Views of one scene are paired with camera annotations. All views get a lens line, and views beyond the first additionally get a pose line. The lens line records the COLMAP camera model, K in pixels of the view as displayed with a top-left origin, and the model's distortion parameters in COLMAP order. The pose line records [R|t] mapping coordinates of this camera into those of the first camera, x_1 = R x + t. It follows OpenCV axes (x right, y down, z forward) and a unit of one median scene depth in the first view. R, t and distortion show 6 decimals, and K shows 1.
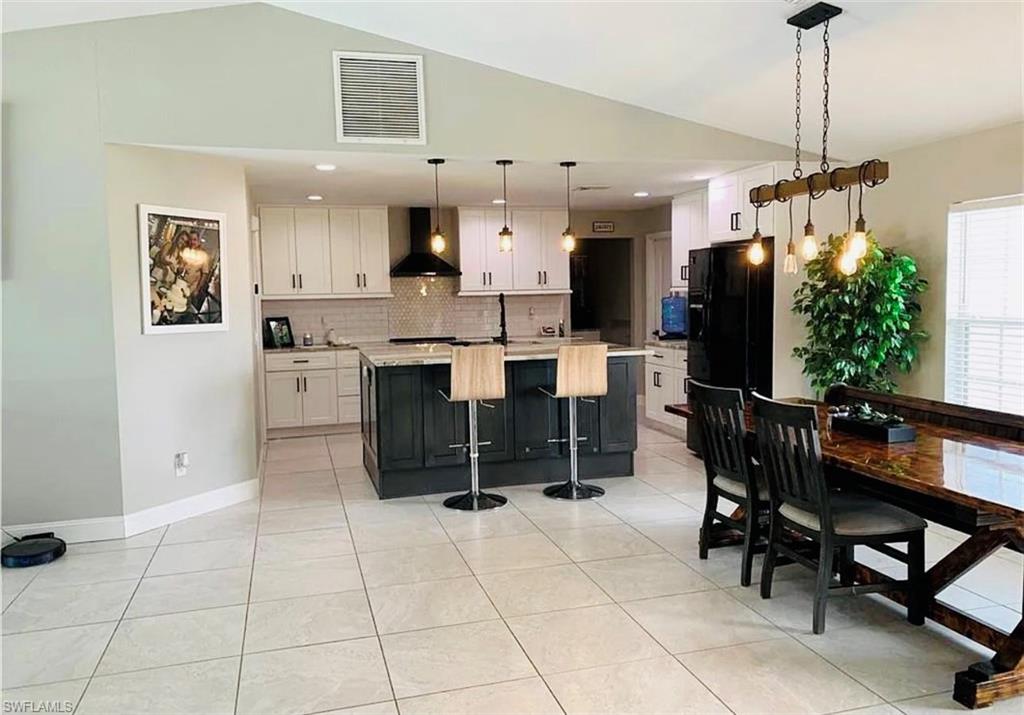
lens RADIAL K [[790.6, 0, 510.6], [0, 790.6, 343.4], [0, 0, 1]] dist [0.062223, -0.009371]
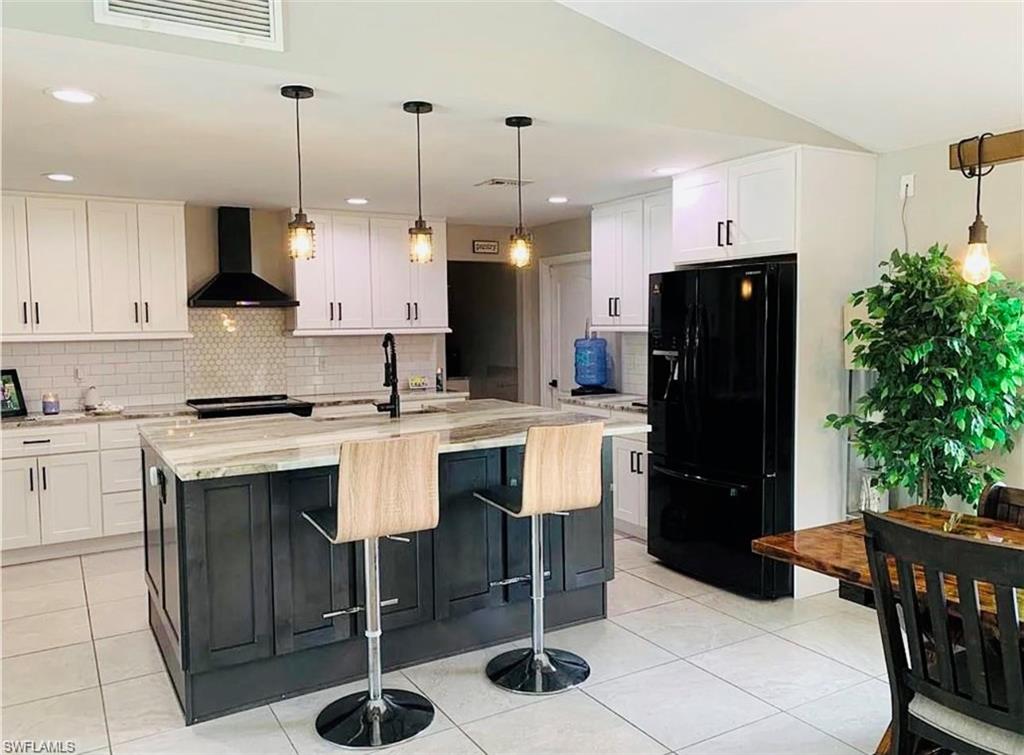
lens RADIAL K [[786.1, 0, 511.4], [0, 786.1, 366.0], [0, 0, 1]] dist [0.086176, -0.128264]
pose [[0.967815, -0.007060, 0.251562, -0.088871], [0.011593, 0.999796, -0.016543, -0.031171], [-0.251394, 0.018927, 0.967700, 0.437005]]
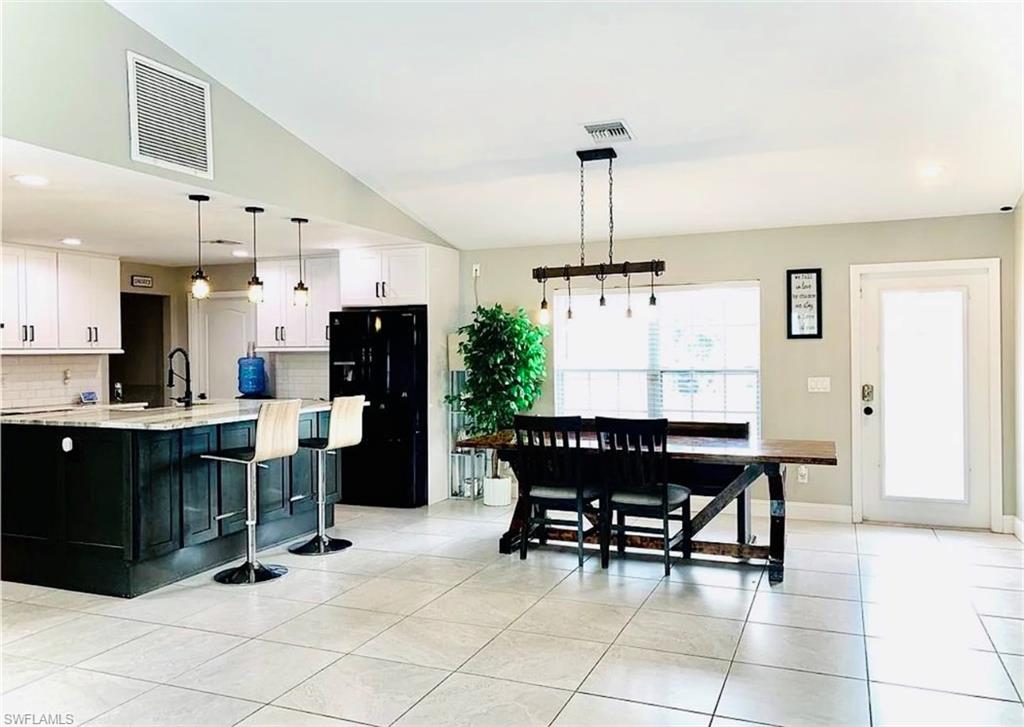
lens RADIAL K [[786.7, 0, 512.0], [0, 786.7, 363.5], [0, 0, 1]] dist [0.117987, -0.234972]
pose [[0.626557, 0.000164, 0.779376, -0.567027], [0.051698, 0.997789, -0.041771, 0.012339], [-0.777659, 0.066464, 0.625163, 0.174967]]
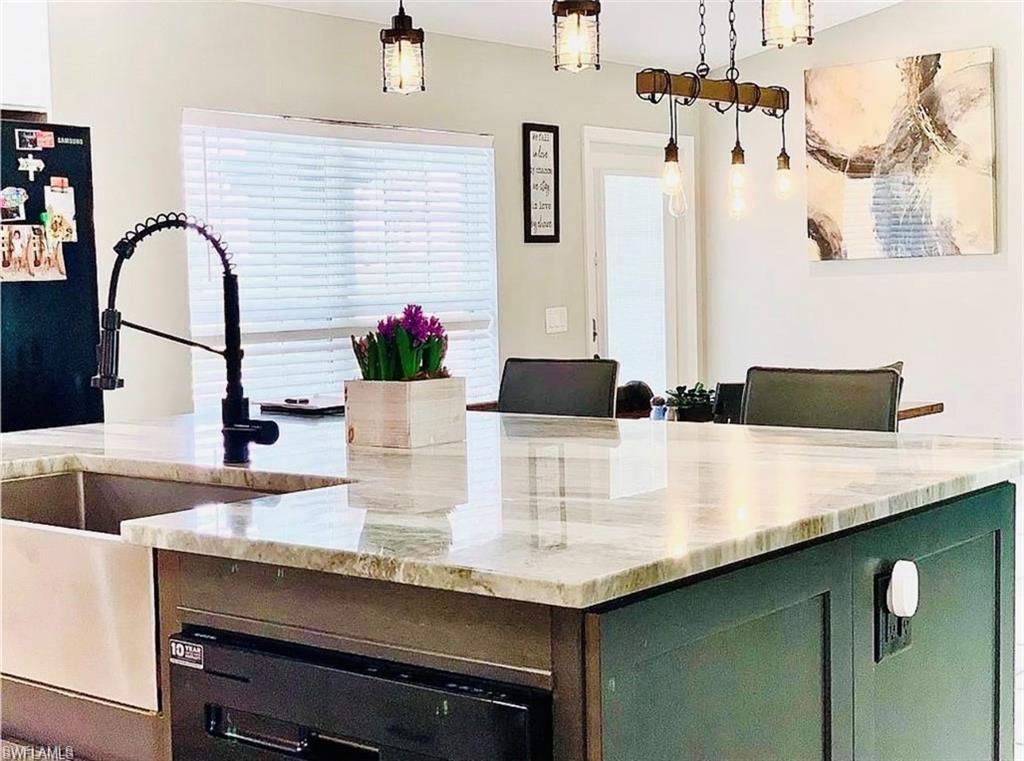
lens RADIAL K [[1565.4, 0, 500.6], [0, 1565.4, 402.4], [0, 0, 1]] dist [-0.050235, 0.783256]
pose [[-0.580285, -0.034581, 0.813679, -0.464494], [0.088721, 0.990468, 0.105367, -0.060810], [-0.809566, 0.133333, -0.571686, 1.394876]]
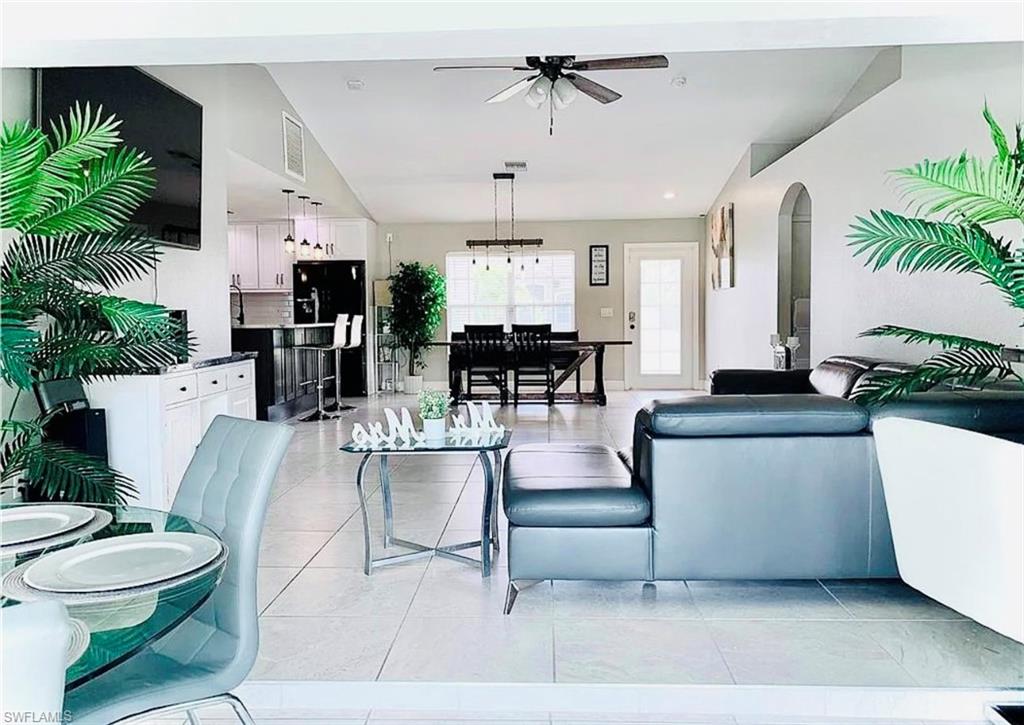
lens RADIAL K [[786.7, 0, 512.0], [0, 786.7, 362.5], [0, 0, 1]] dist [0.117987, -0.234972]
pose [[0.320810, -0.043071, 0.946164, -1.363065], [0.069191, 0.997362, 0.021942, 0.084693], [-0.944613, 0.058427, 0.322944, 0.144093]]
